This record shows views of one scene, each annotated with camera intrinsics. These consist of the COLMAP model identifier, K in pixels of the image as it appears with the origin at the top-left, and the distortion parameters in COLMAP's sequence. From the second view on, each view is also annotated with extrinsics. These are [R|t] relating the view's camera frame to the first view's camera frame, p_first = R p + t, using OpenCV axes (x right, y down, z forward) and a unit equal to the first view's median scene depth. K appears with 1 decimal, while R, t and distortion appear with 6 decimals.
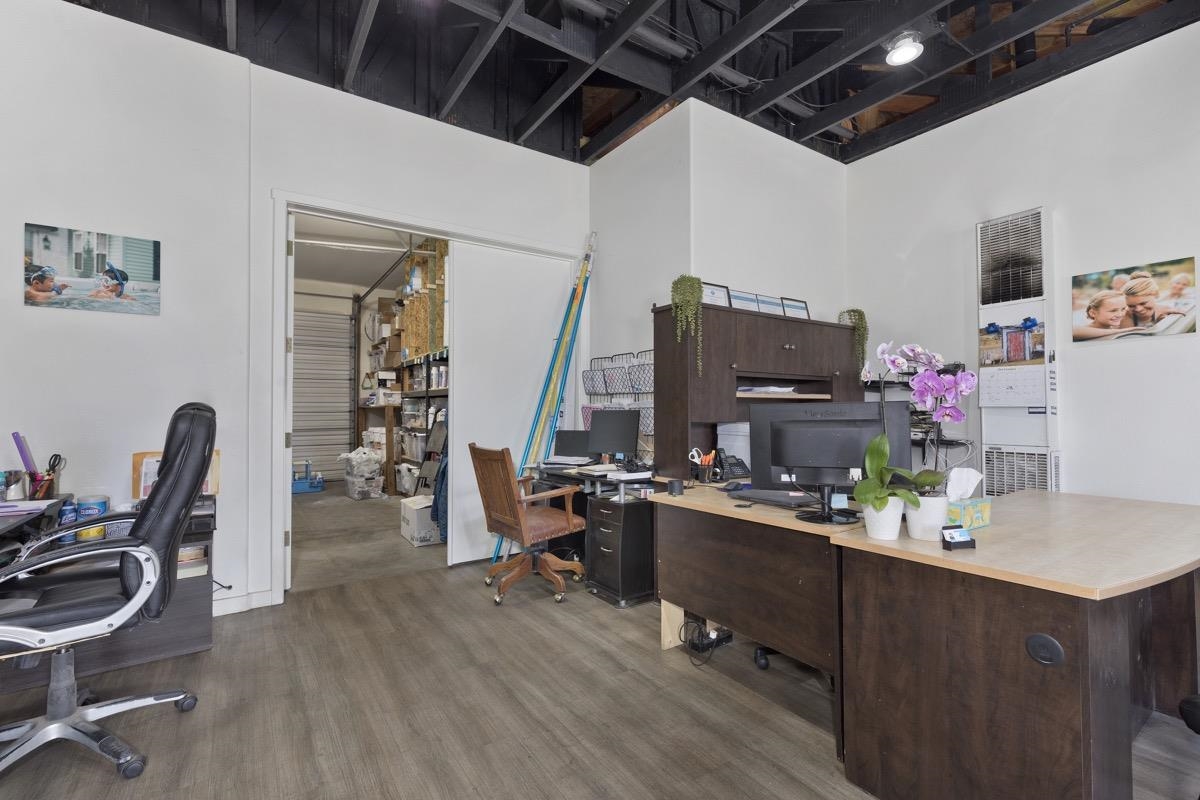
lens RADIAL K [[534.7, 0, 604.7], [0, 534.7, 398.8], [0, 0, 1]] dist [0.008656, -0.001530]
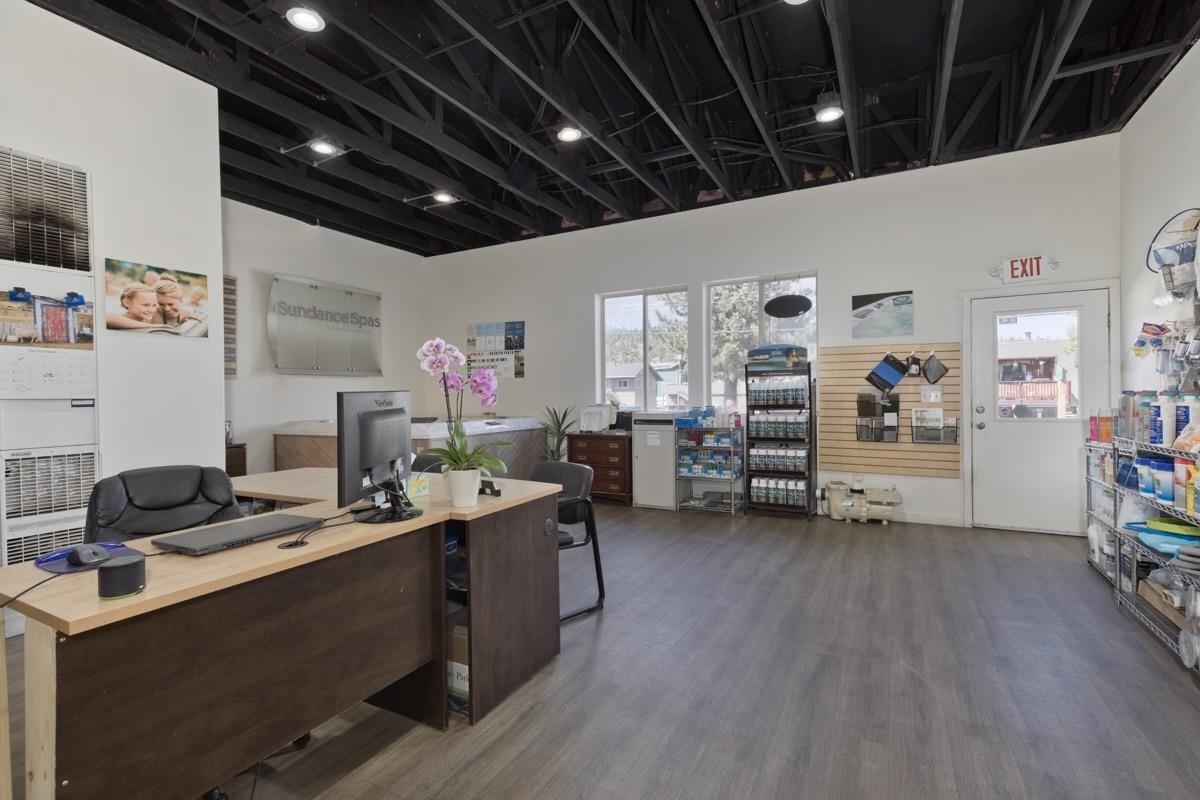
lens RADIAL K [[534.7, 0, 607.1], [0, 534.7, 398.2], [0, 0, 1]] dist [0.008656, -0.001530]
pose [[-0.468269, 0.003271, 0.883580, -0.379408], [-0.007049, 0.999948, -0.007437, 0.015682], [-0.883558, -0.009711, -0.468222, 0.718880]]
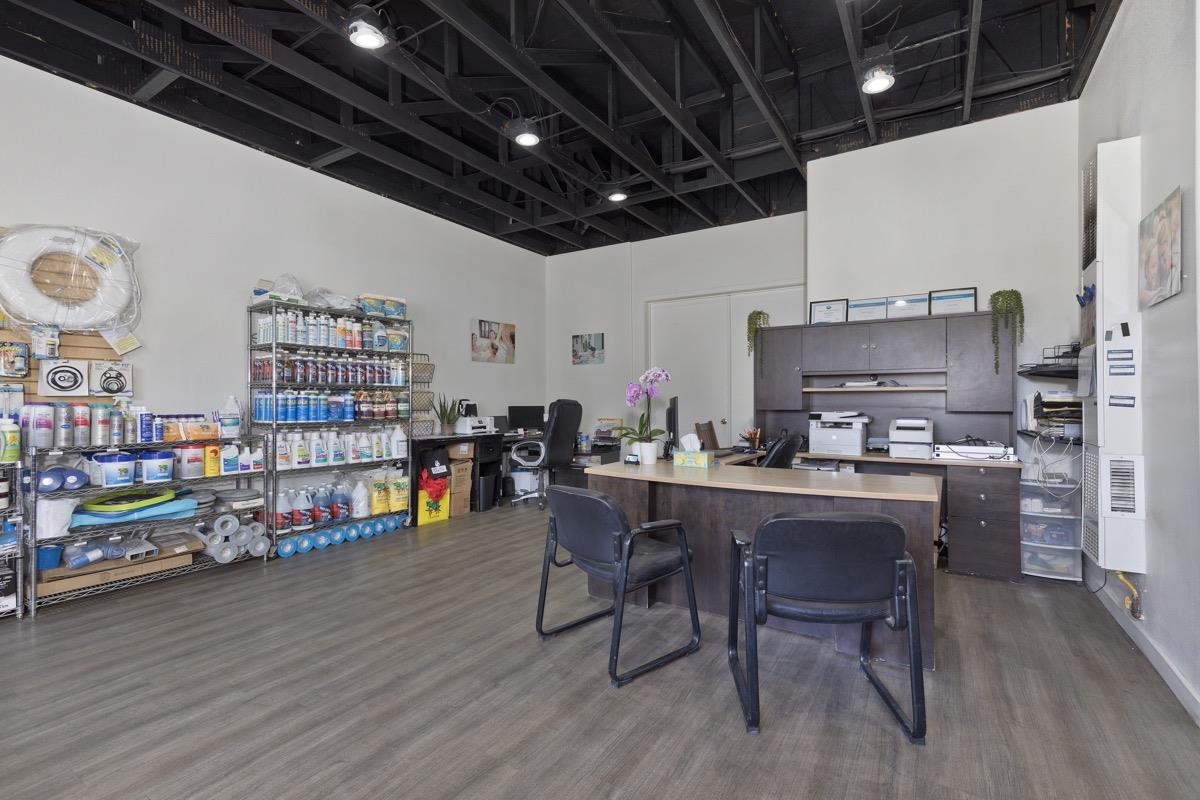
lens RADIAL K [[534.7, 0, 605.2], [0, 534.7, 398.0], [0, 0, 1]] dist [0.008656, -0.001530]
pose [[0.405958, -0.007043, -0.913864, 1.346522], [0.020115, 0.999797, 0.001230, 0.001288], [0.913670, -0.018881, 0.406017, 0.009880]]
